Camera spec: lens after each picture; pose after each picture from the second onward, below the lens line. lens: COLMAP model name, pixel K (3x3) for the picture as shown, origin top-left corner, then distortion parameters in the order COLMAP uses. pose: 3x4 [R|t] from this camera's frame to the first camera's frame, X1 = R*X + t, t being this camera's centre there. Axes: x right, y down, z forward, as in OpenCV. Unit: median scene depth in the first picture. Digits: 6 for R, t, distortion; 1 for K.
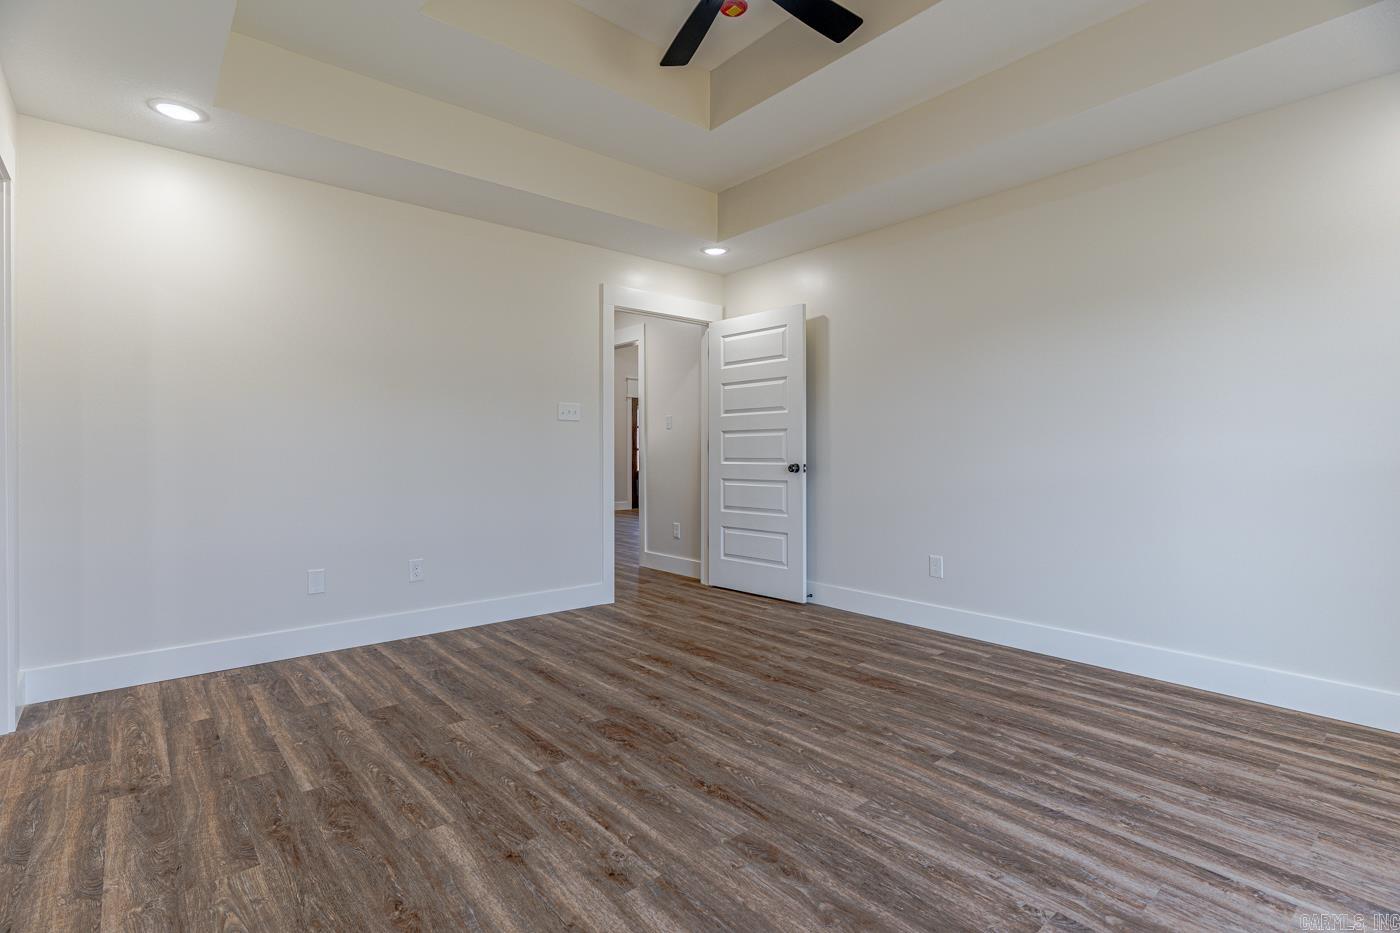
lens RADIAL K [[661.0, 0, 695.3], [0, 661.0, 463.1], [0, 0, 1]] dist [0.000986, 0.000513]
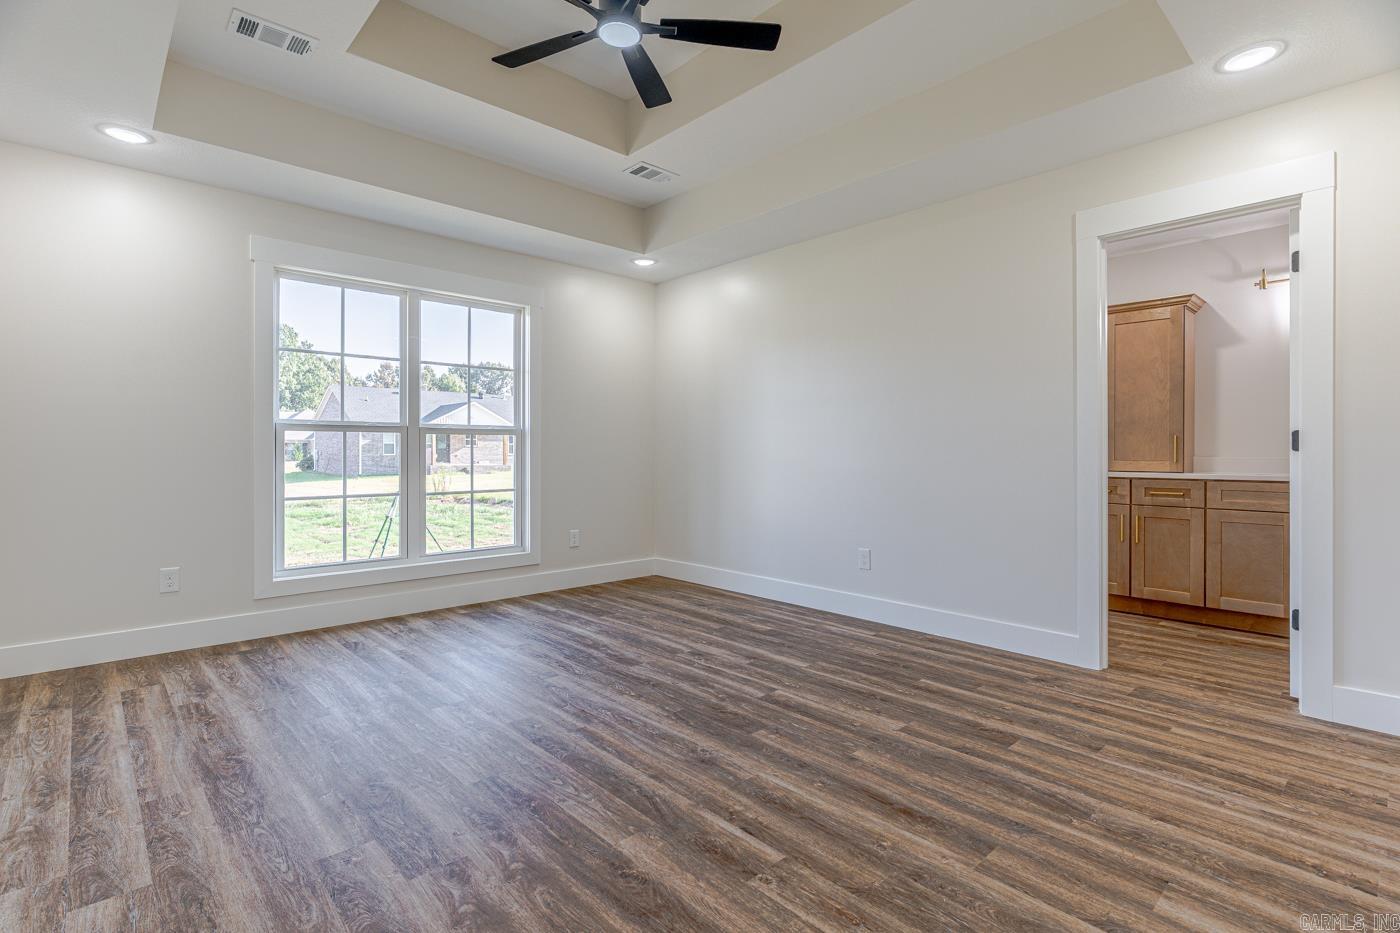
lens RADIAL K [[661.0, 0, 695.3], [0, 661.0, 463.1], [0, 0, 1]] dist [0.000986, 0.000513]
pose [[-0.999101, -0.000004, -0.042402, -0.016055], [-0.001455, 0.999415, 0.034179, -0.030455], [0.042377, 0.034210, -0.998516, 1.967387]]
